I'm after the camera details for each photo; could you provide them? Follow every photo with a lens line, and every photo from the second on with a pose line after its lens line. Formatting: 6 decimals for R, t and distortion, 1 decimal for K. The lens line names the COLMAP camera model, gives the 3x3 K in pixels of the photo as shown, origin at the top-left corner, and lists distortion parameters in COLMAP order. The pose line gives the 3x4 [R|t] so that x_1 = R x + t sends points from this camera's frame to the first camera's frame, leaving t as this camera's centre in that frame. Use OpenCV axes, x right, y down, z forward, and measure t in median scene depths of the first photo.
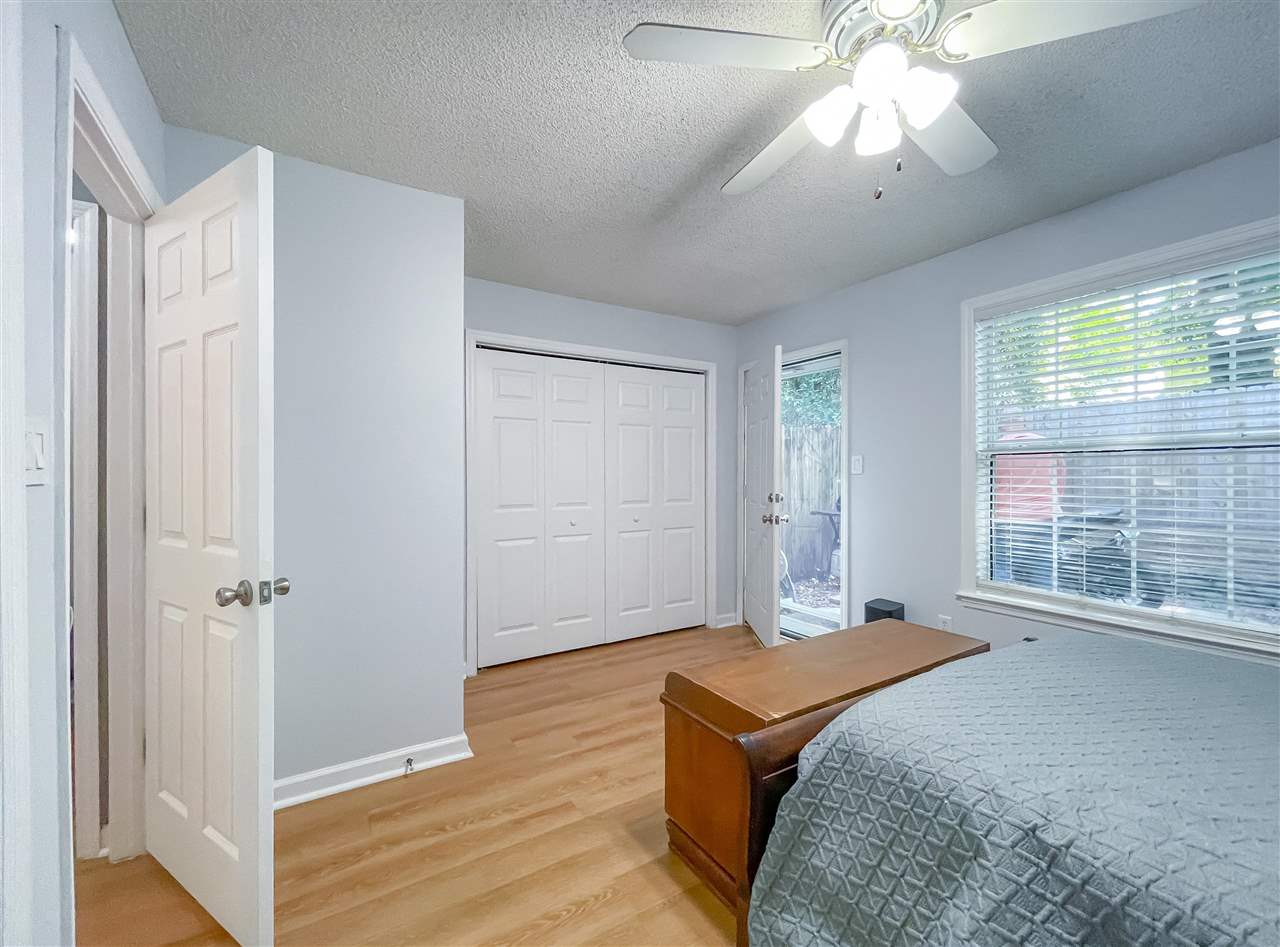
lens RADIAL K [[525.5, 0, 627.5], [0, 525.5, 480.0], [0, 0, 1]] dist [-0.001012, 0.001576]
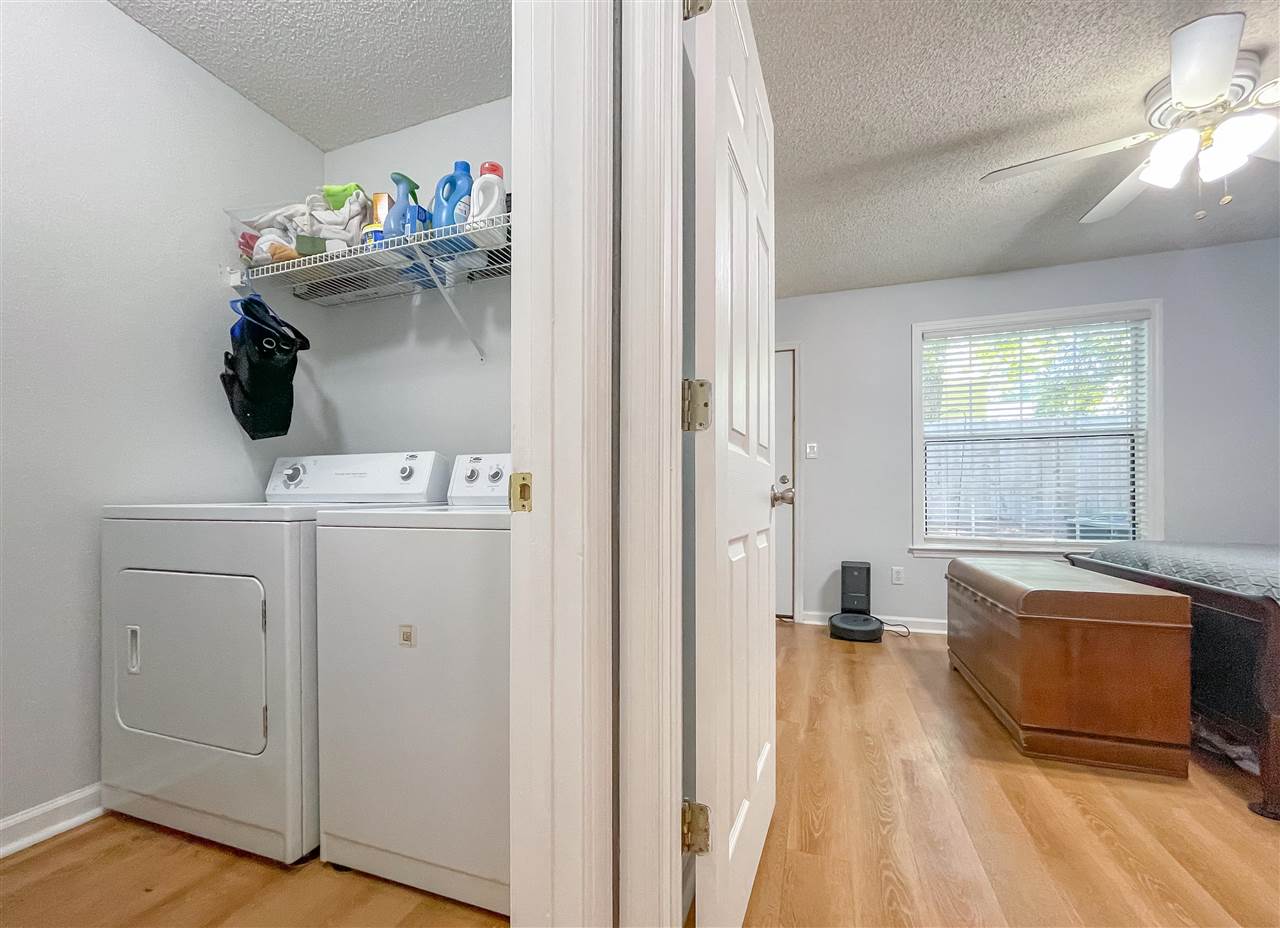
lens RADIAL K [[558.5, 0, 599.3], [0, 558.5, 491.4], [0, 0, 1]] dist [0.000070, 0.000523]
pose [[0.791784, 0.015155, 0.610613, -1.192848], [-0.002575, 0.999766, -0.021473, 0.160080], [-0.610795, 0.015430, 0.791638, 0.550534]]
